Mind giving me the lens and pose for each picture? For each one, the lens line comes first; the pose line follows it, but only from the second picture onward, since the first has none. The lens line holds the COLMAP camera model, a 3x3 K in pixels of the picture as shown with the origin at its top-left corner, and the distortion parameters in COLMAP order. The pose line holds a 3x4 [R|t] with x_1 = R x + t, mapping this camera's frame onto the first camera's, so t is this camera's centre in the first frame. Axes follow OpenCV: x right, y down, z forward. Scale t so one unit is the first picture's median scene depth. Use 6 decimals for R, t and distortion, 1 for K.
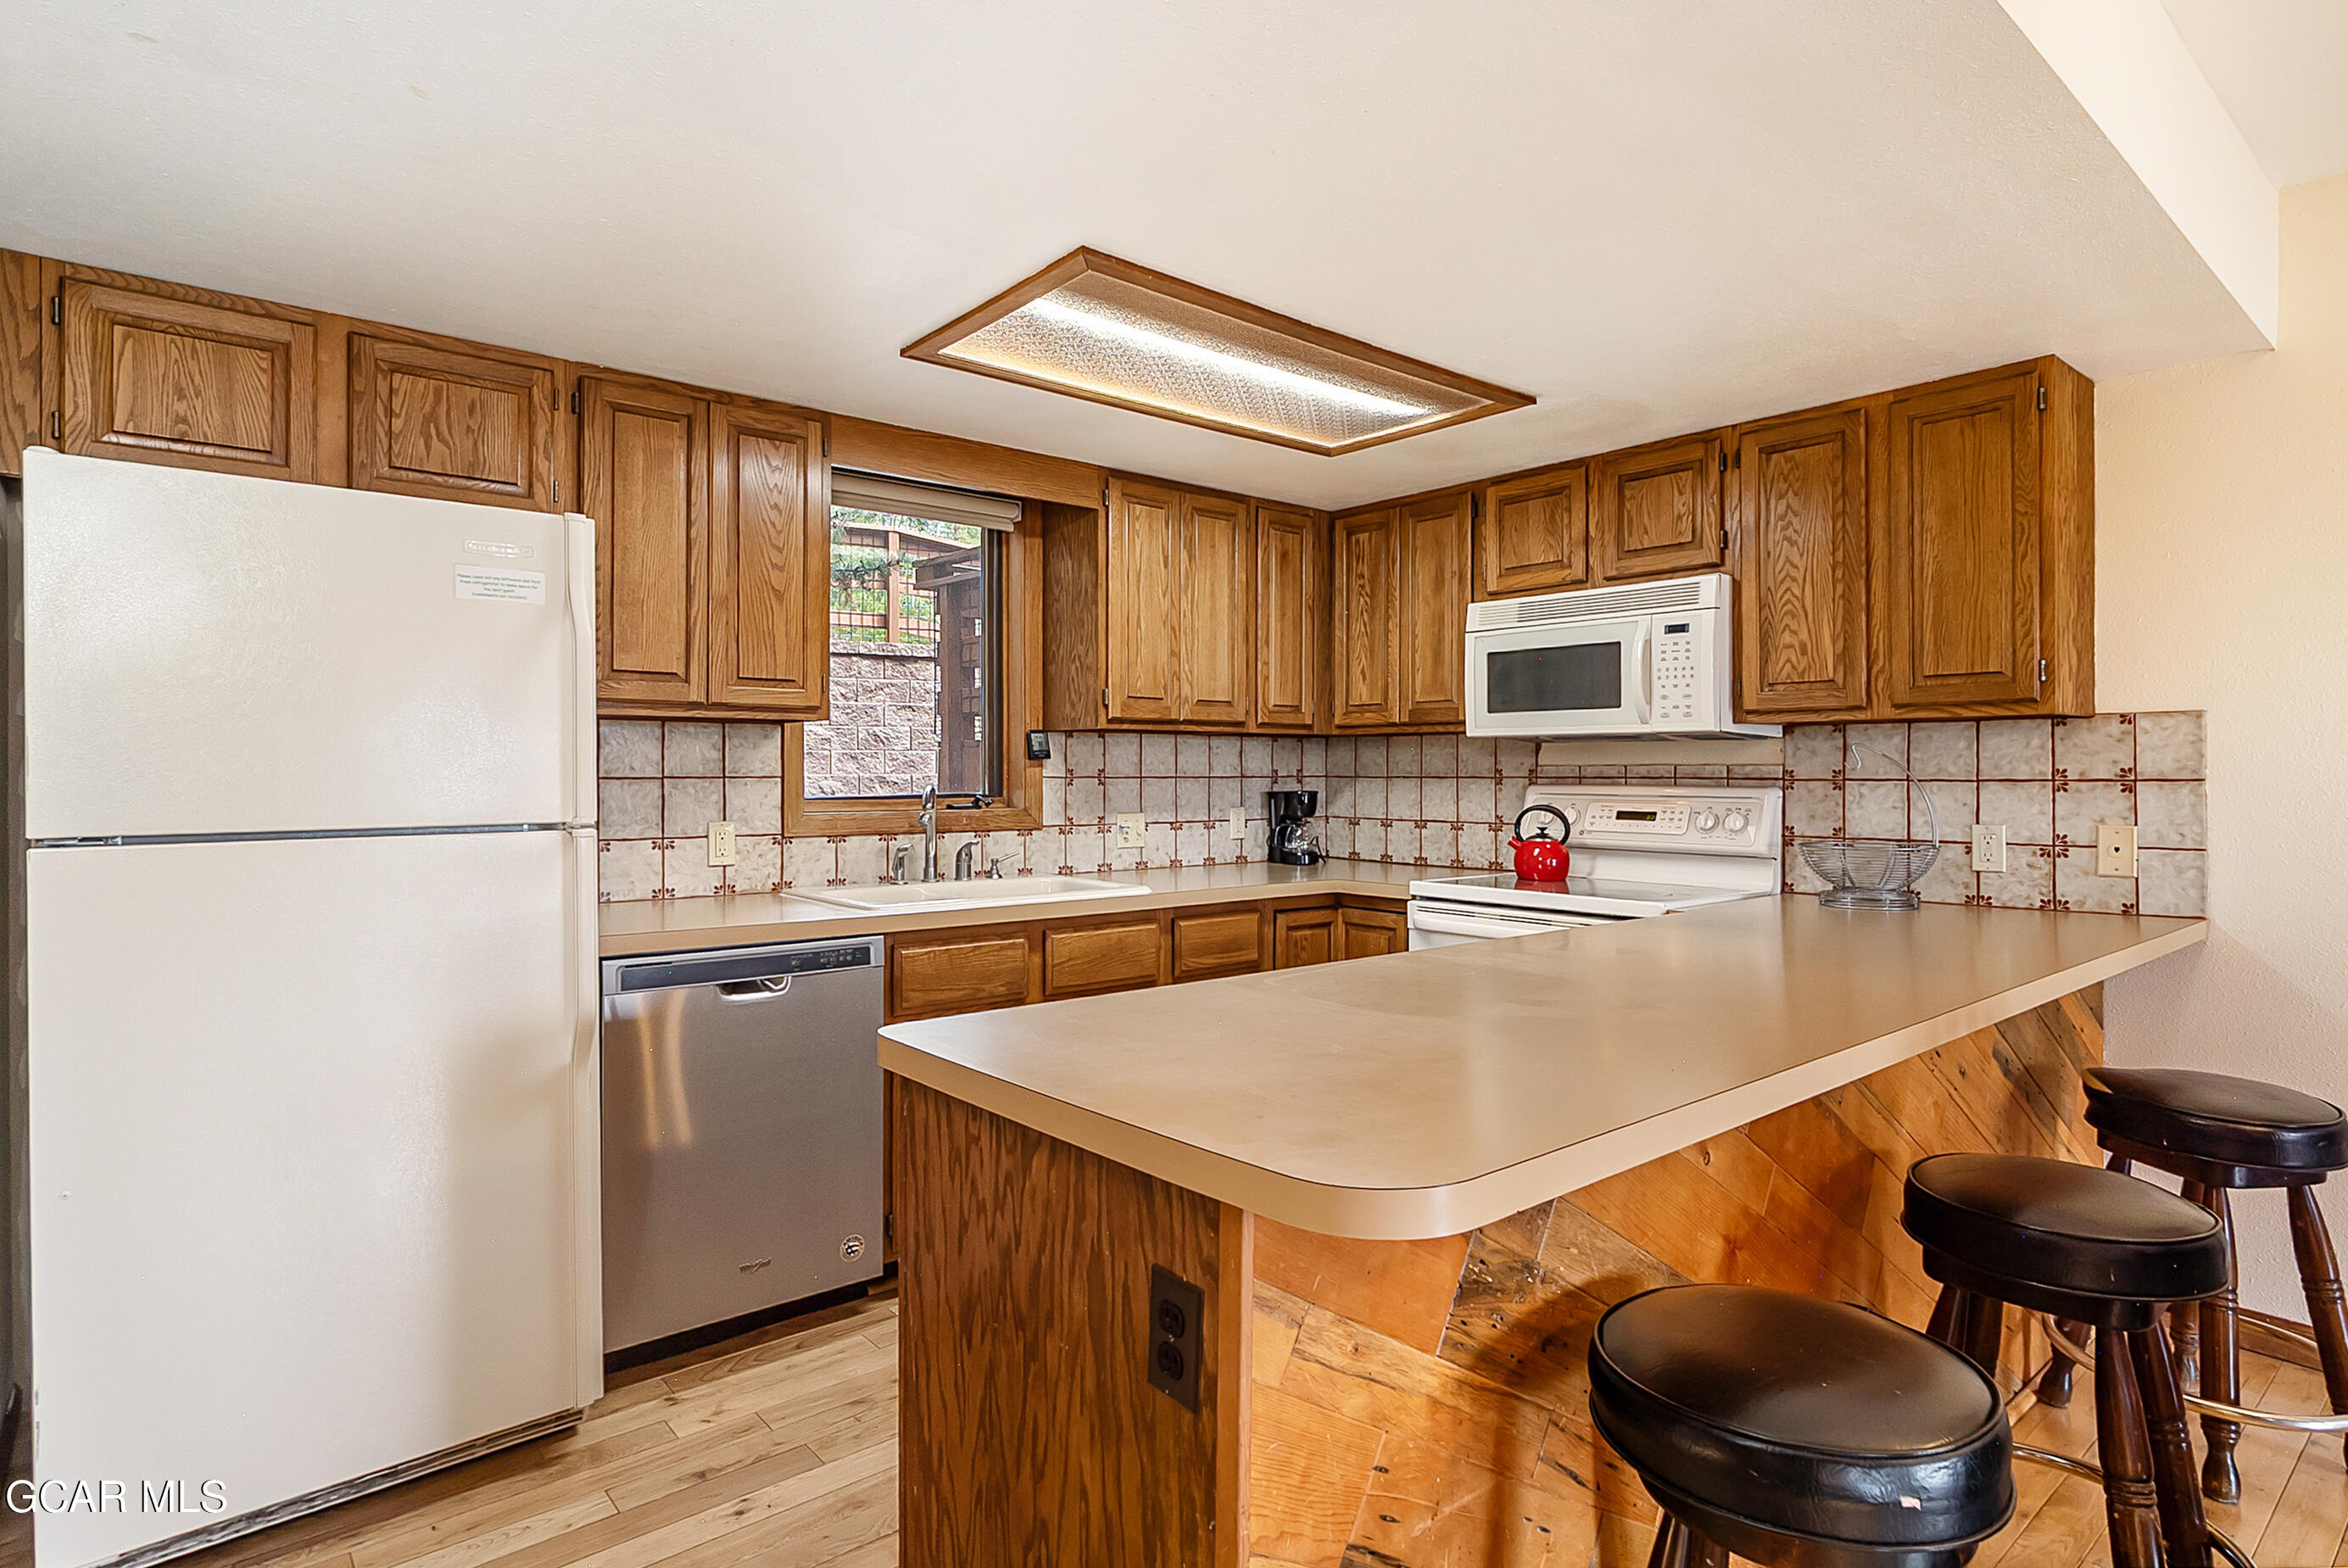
lens RADIAL K [[1223.1, 0, 1178.7], [0, 1223.1, 771.4], [0, 0, 1]] dist [-0.001370, -0.000277]
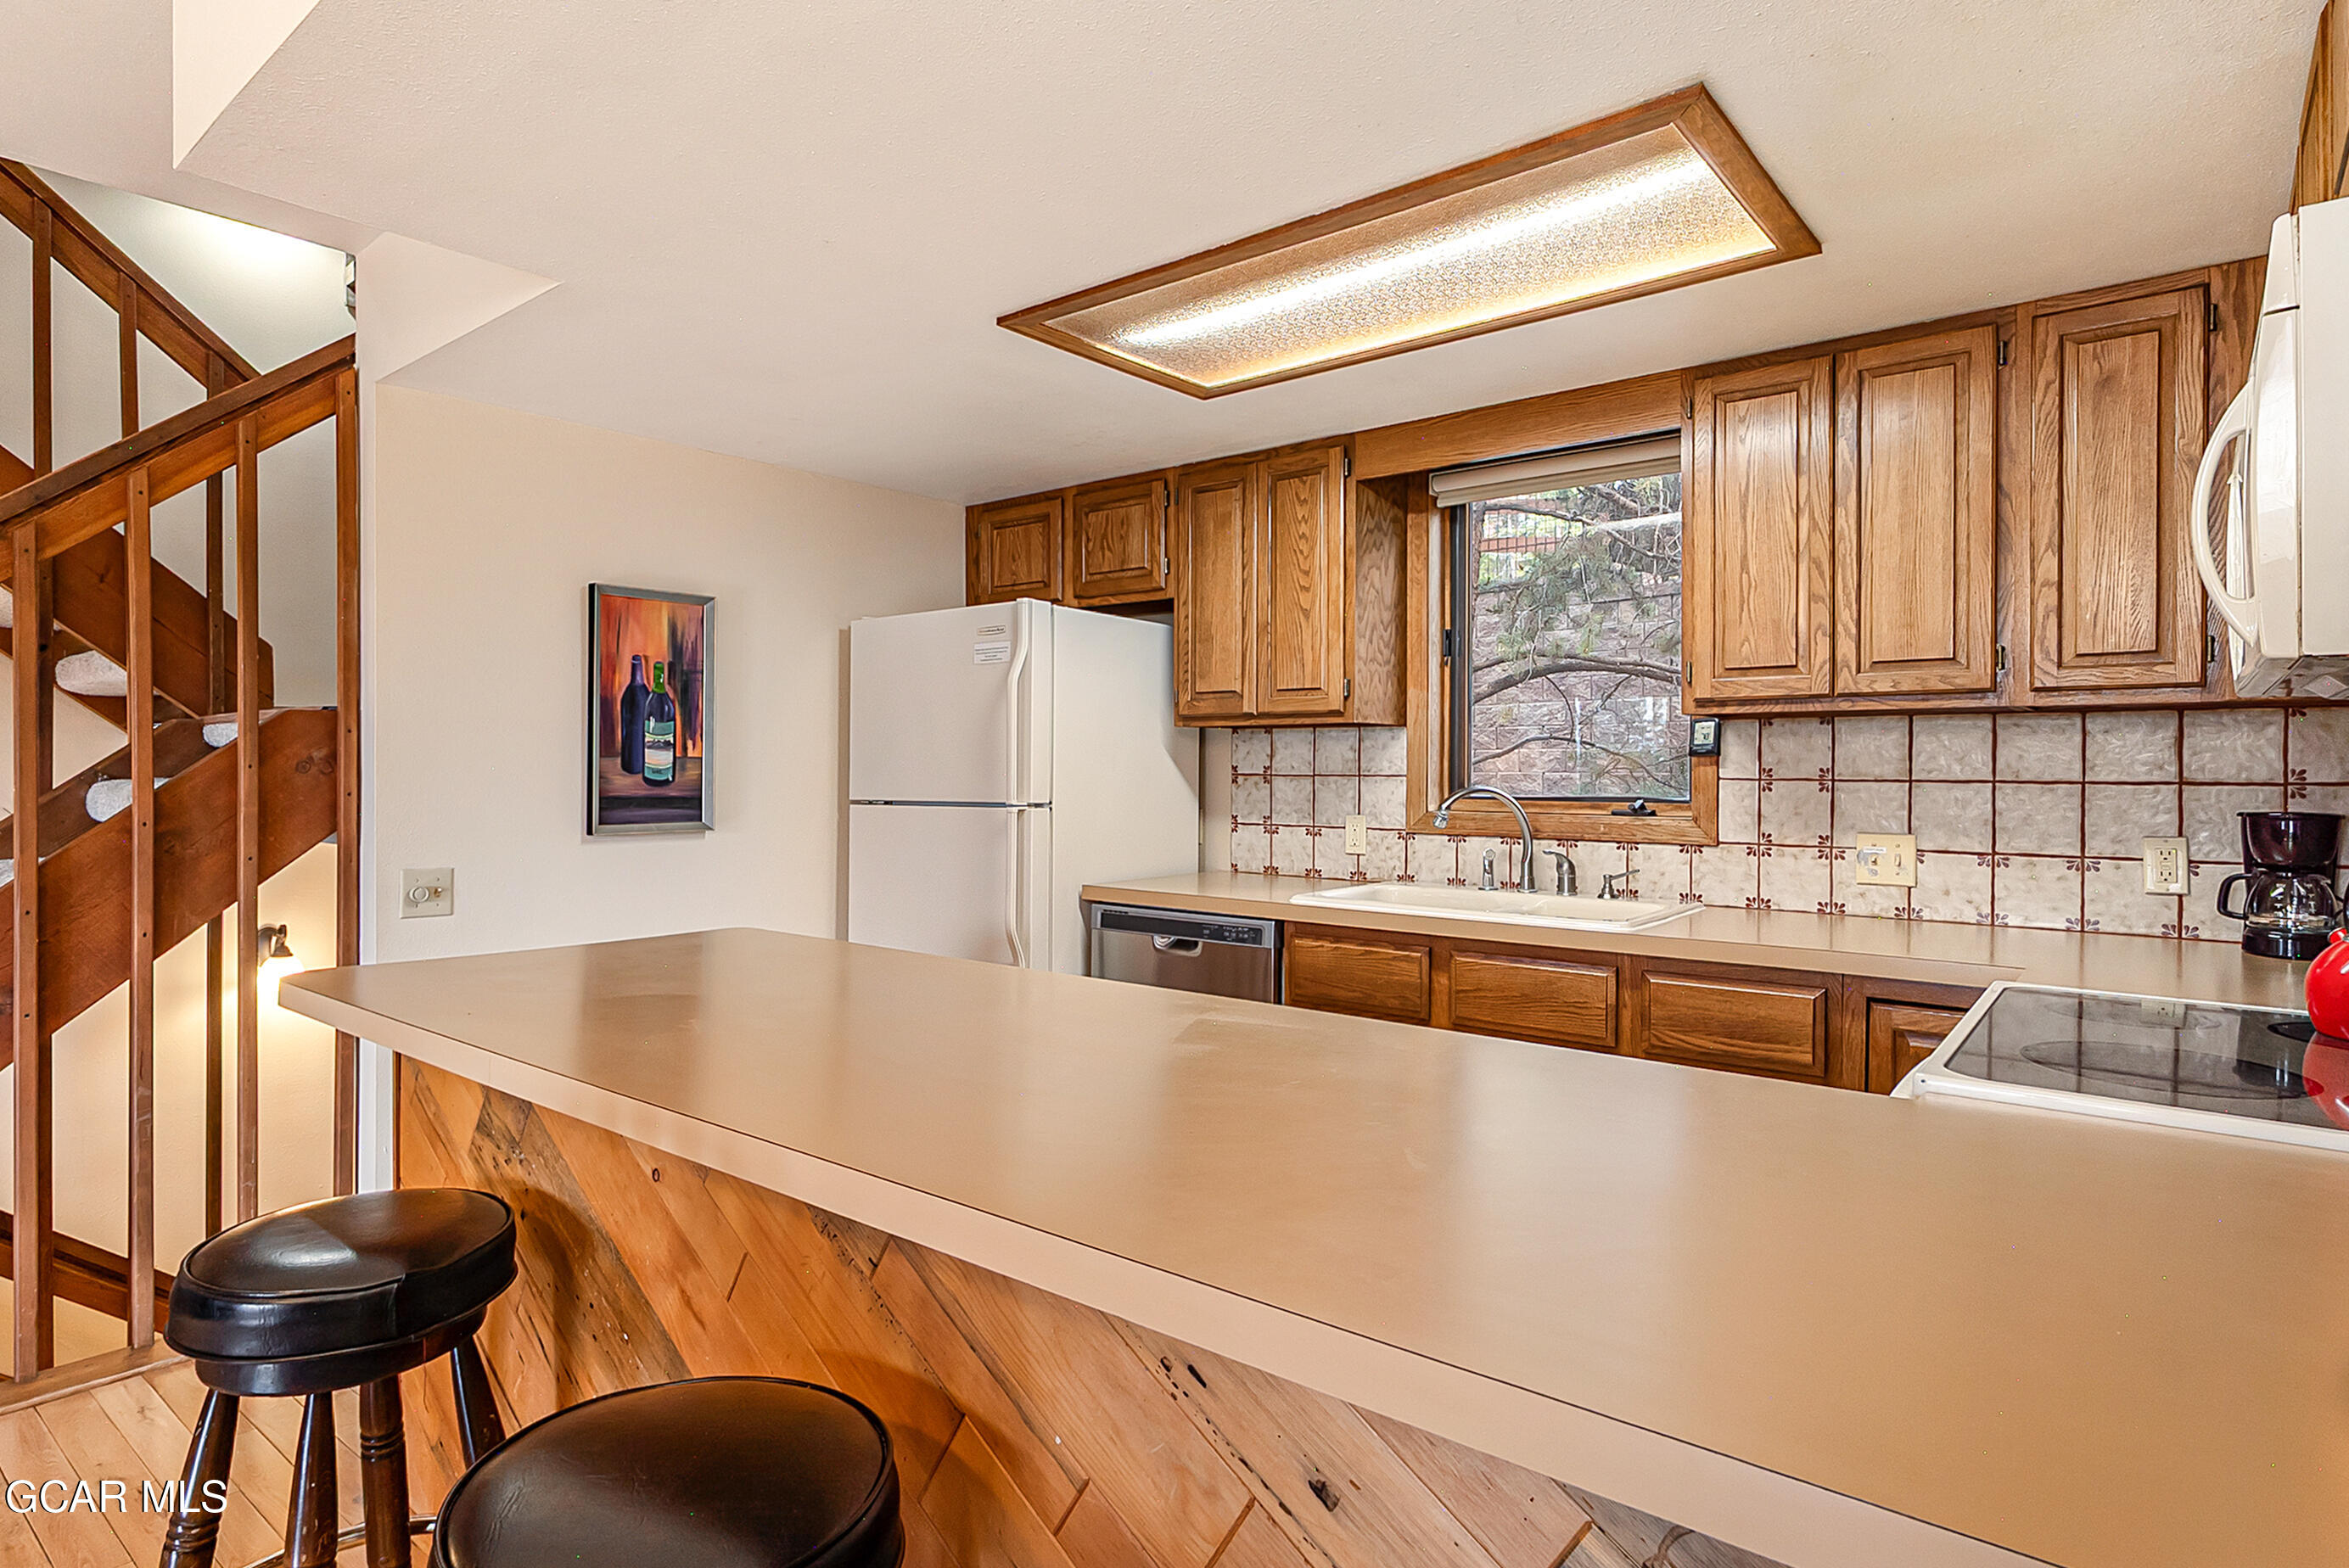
lens RADIAL K [[1255.7, 0, 1135.3], [0, 1255.7, 773.2], [0, 0, 1]] dist [-0.002449, -0.000071]
pose [[0.171966, 0.003952, -0.985095, 0.639241], [-0.003429, 0.999988, 0.003414, -0.000493], [0.985097, 0.002791, 0.171978, 0.527448]]
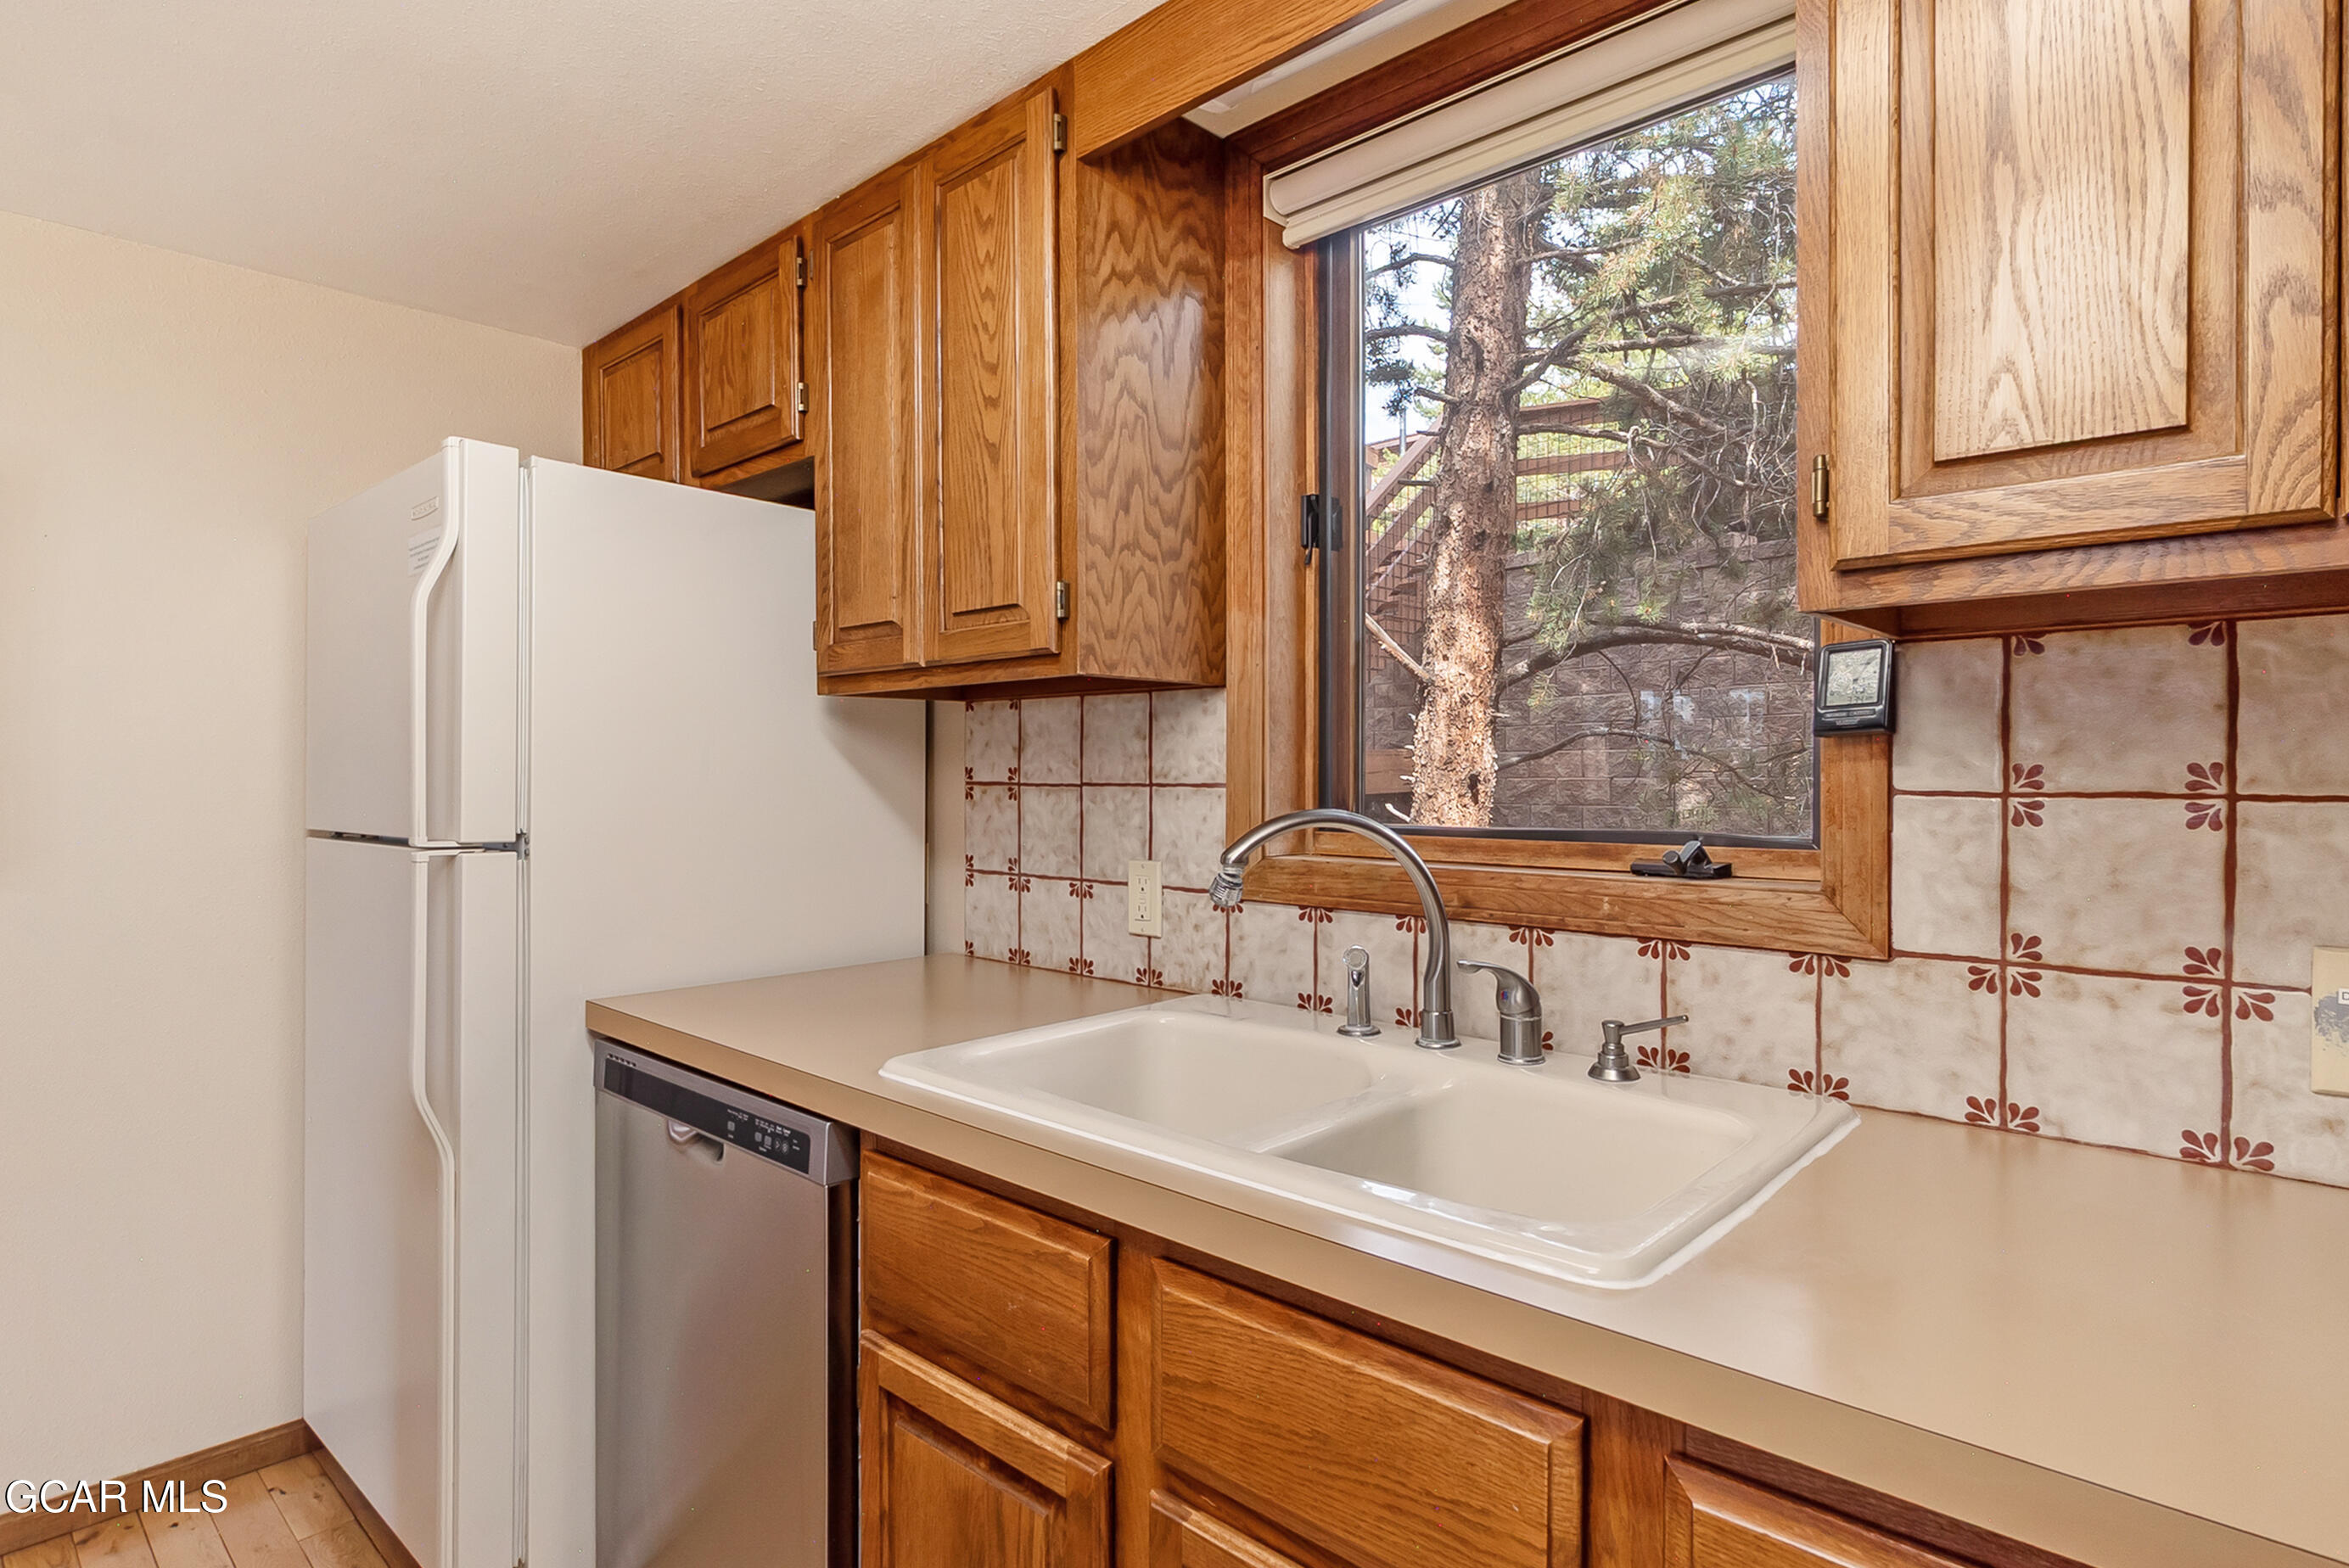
lens RADIAL K [[1226.7, 0, 1144.0], [0, 1226.7, 786.6], [0, 0, 1]] dist [-0.003081, 0.000633]
pose [[0.104601, 0.009976, -0.994464, 0.185187], [0.001214, 0.999948, 0.010158, -0.000302], [0.994514, -0.002270, 0.104583, 0.822661]]
